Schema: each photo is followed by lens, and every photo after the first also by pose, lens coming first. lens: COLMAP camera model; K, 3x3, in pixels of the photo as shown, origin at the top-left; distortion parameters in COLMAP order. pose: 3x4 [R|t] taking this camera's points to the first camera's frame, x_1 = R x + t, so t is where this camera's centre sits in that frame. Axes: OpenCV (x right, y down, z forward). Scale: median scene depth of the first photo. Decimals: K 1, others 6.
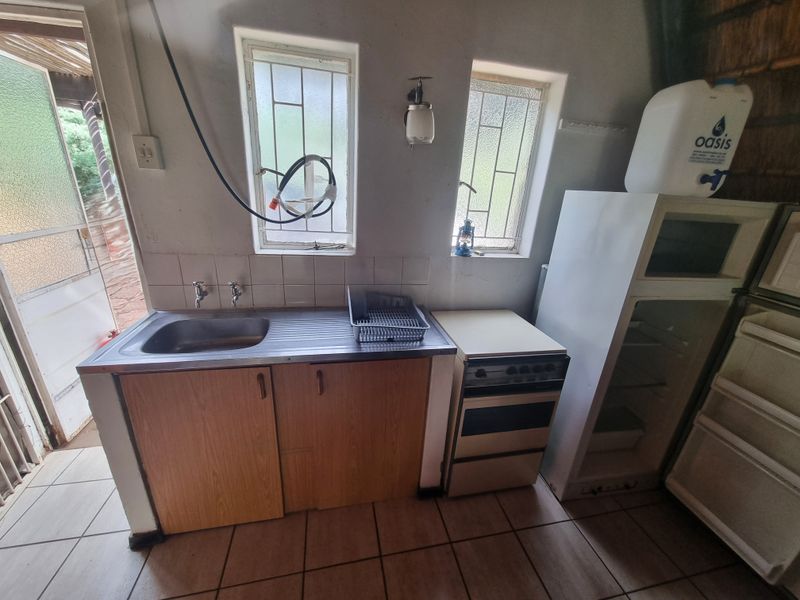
lens RADIAL K [[324.5, 0, 398.7], [0, 324.5, 307.1], [0, 0, 1]] dist [-0.001480, -0.003204]
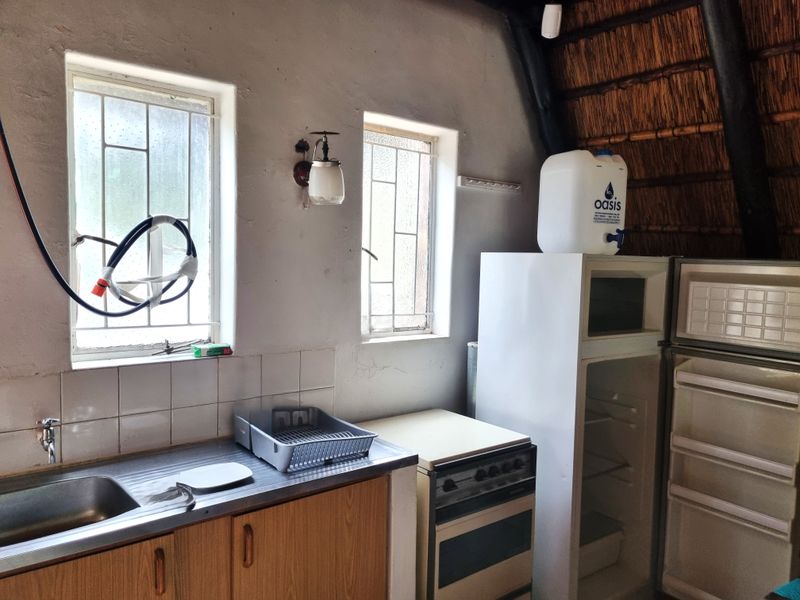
lens RADIAL K [[602.6, 0, 397.6], [0, 602.6, 304.0], [0, 0, 1]] dist [0.048059, -0.014143]
pose [[0.894406, -0.070491, 0.441667, -0.425419], [0.182178, 0.959288, -0.215817, 0.078170], [-0.408473, 0.273490, 0.870835, -0.279035]]
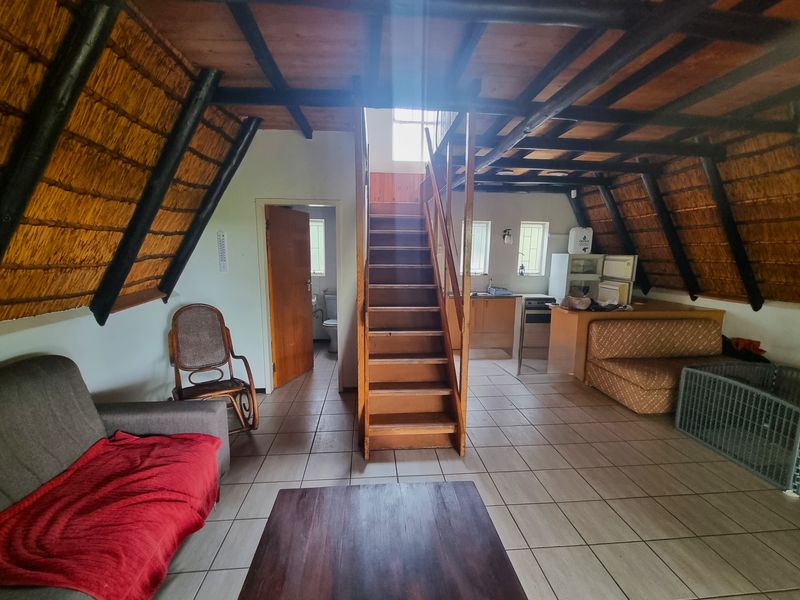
lens RADIAL K [[324.5, 0, 401.3], [0, 324.5, 295.0], [0, 0, 1]] dist [-0.001480, -0.003204]
pose [[0.989347, -0.028709, -0.142718, -0.611442], [-0.002931, 0.976235, -0.216696, 0.860828], [0.145548, 0.214806, 0.965751, -2.584059]]
